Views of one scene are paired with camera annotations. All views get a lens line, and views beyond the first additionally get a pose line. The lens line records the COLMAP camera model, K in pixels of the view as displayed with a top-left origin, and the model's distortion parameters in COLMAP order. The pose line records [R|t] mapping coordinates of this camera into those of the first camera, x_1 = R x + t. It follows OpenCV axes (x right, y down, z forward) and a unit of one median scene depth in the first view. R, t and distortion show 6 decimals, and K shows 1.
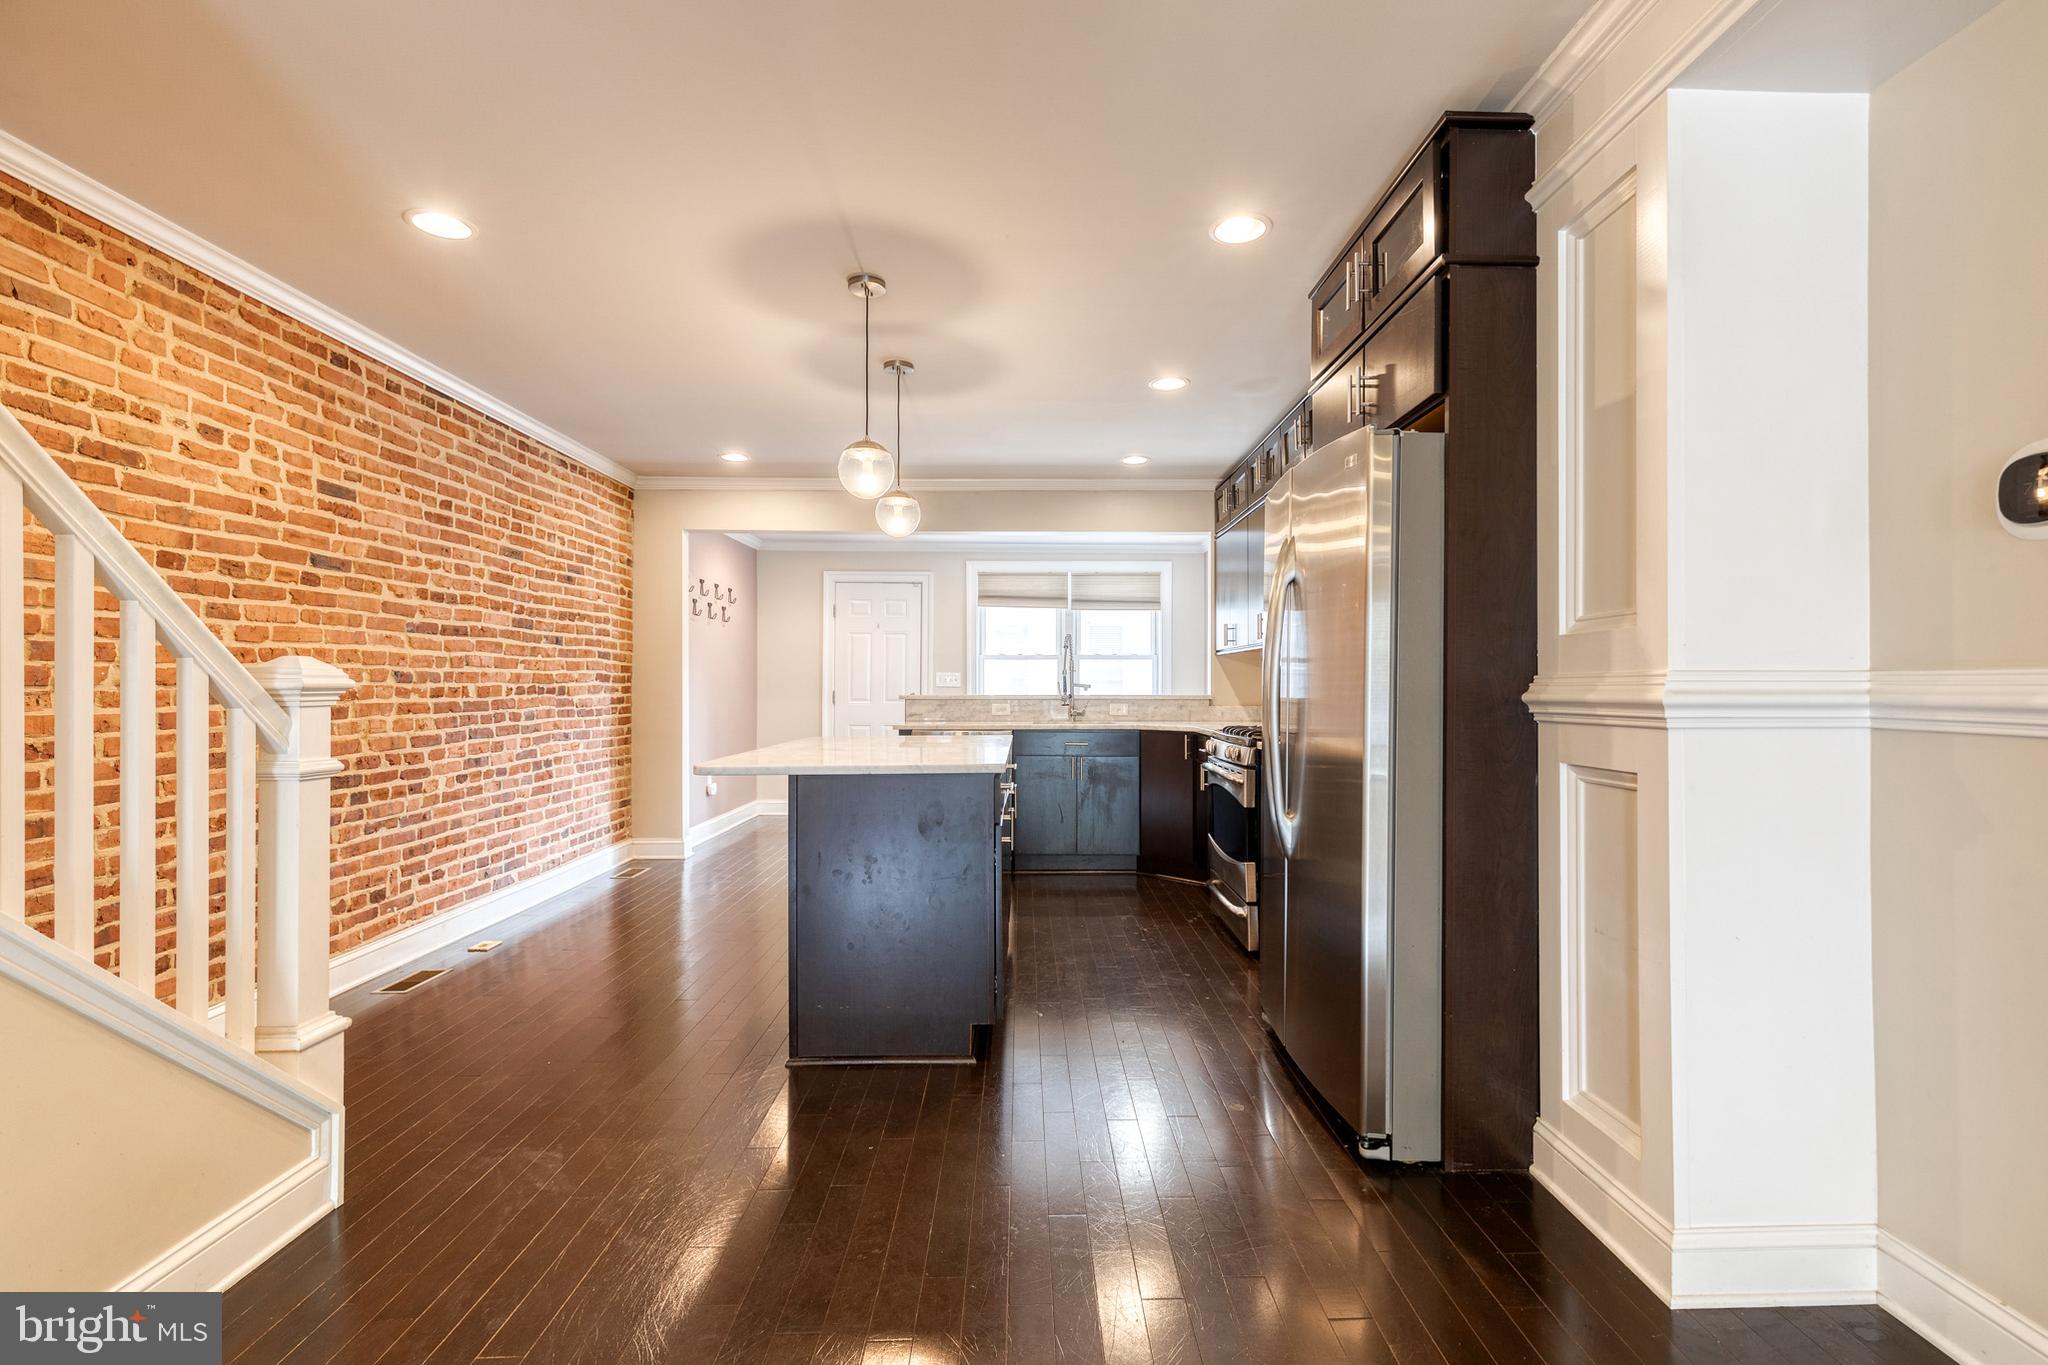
lens RADIAL K [[917.9, 0, 1037.9], [0, 917.9, 683.5], [0, 0, 1]] dist [0.009932, -0.003388]
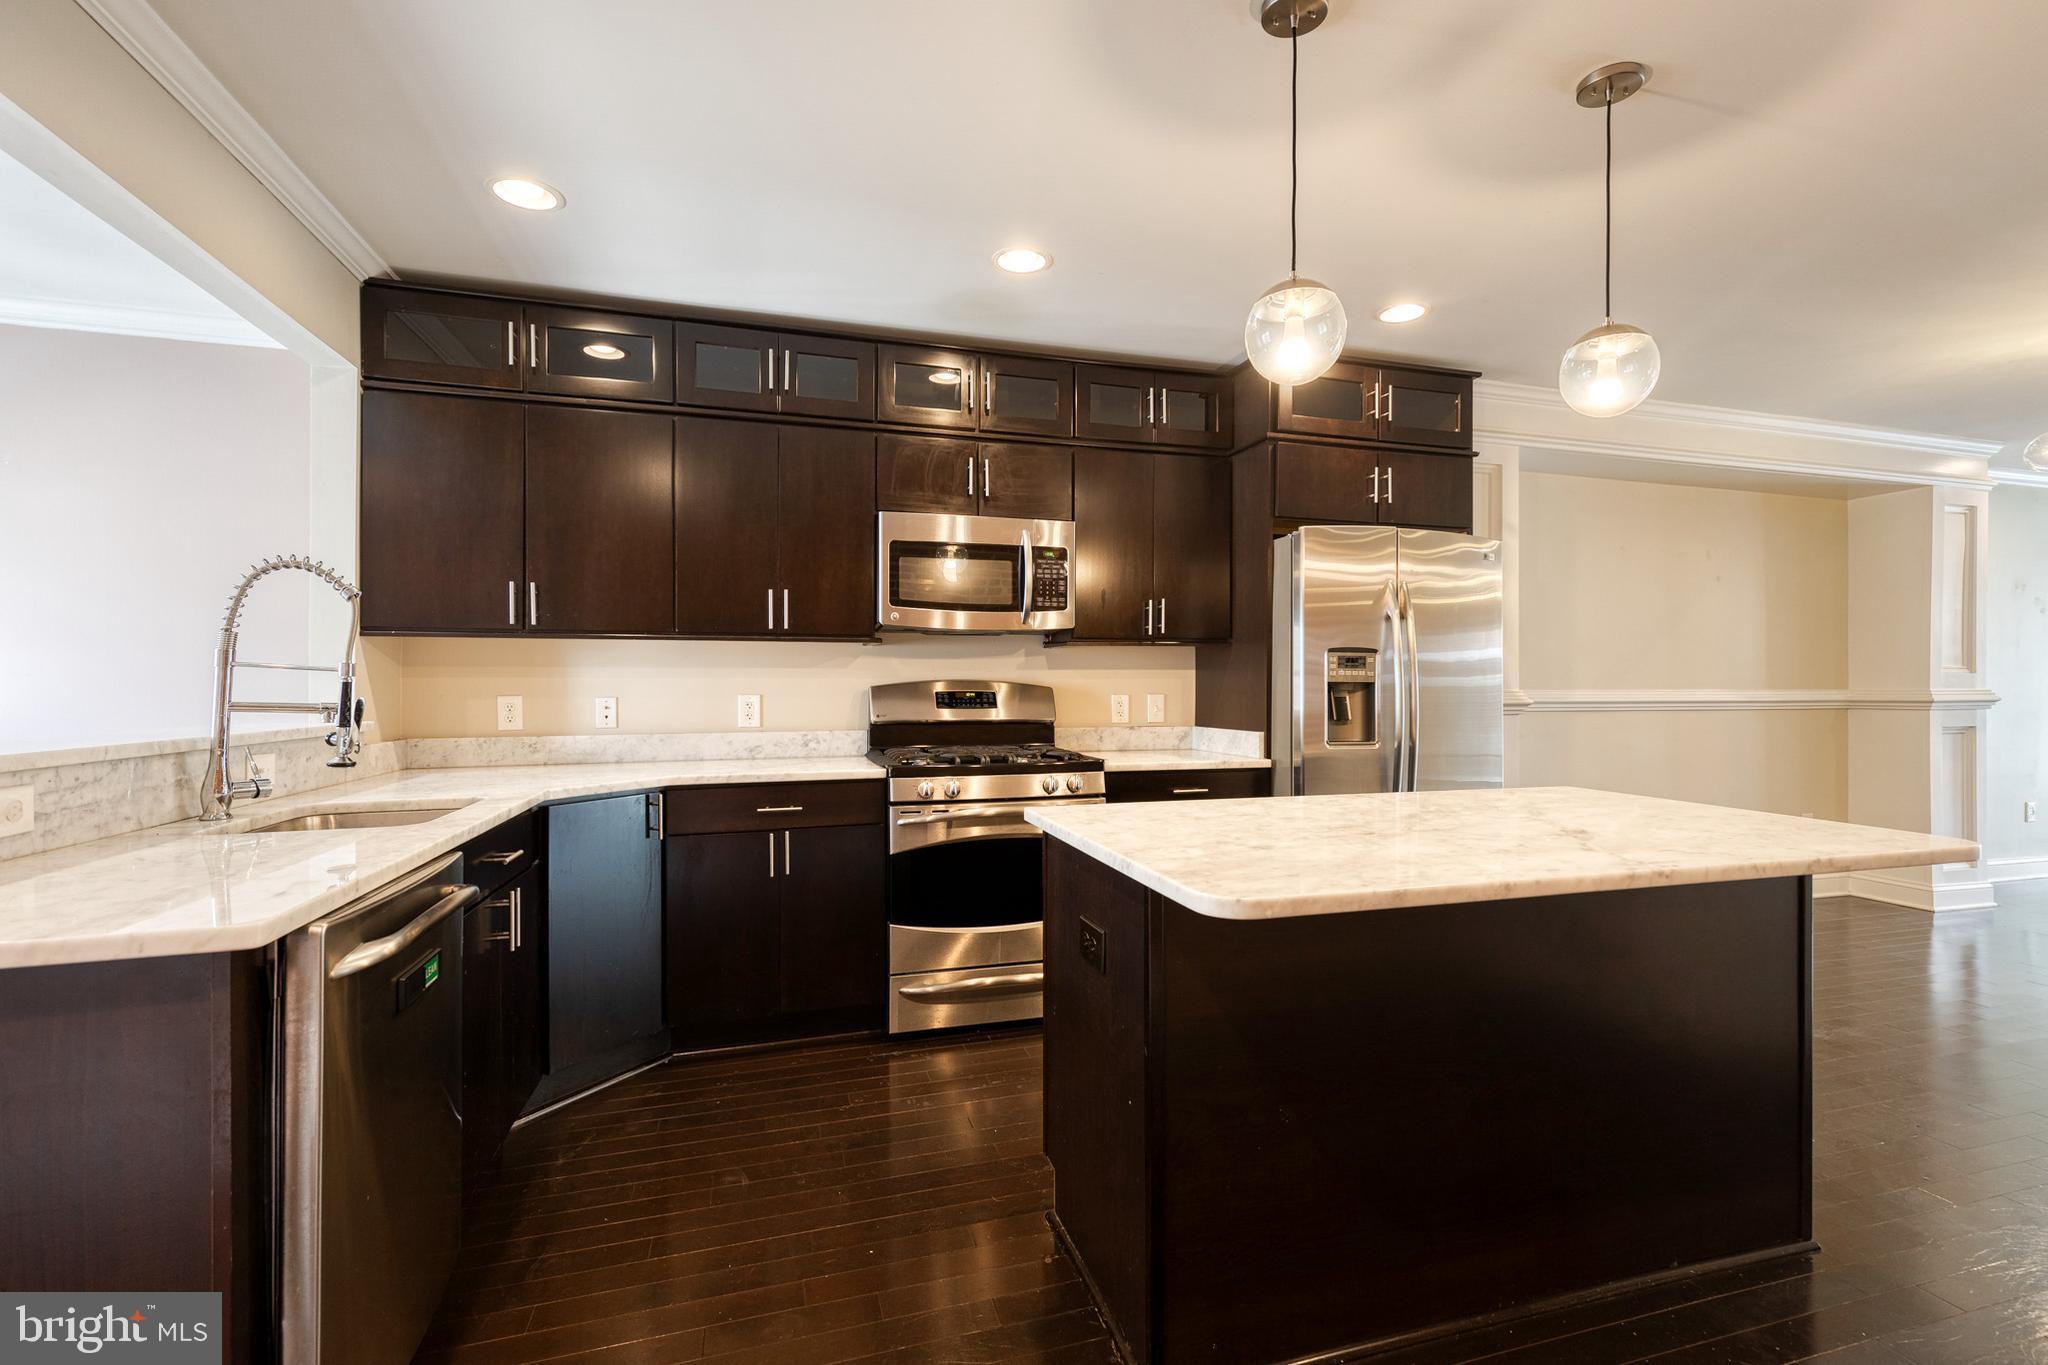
lens RADIAL K [[917.9, 0, 1028.1], [0, 917.9, 684.5], [0, 0, 1]] dist [0.009932, -0.003388]
pose [[-0.273937, -0.002411, 0.961745, -0.545868], [-0.003880, 0.999991, 0.001402, -0.011974], [-0.961740, -0.003347, -0.273944, 1.247950]]
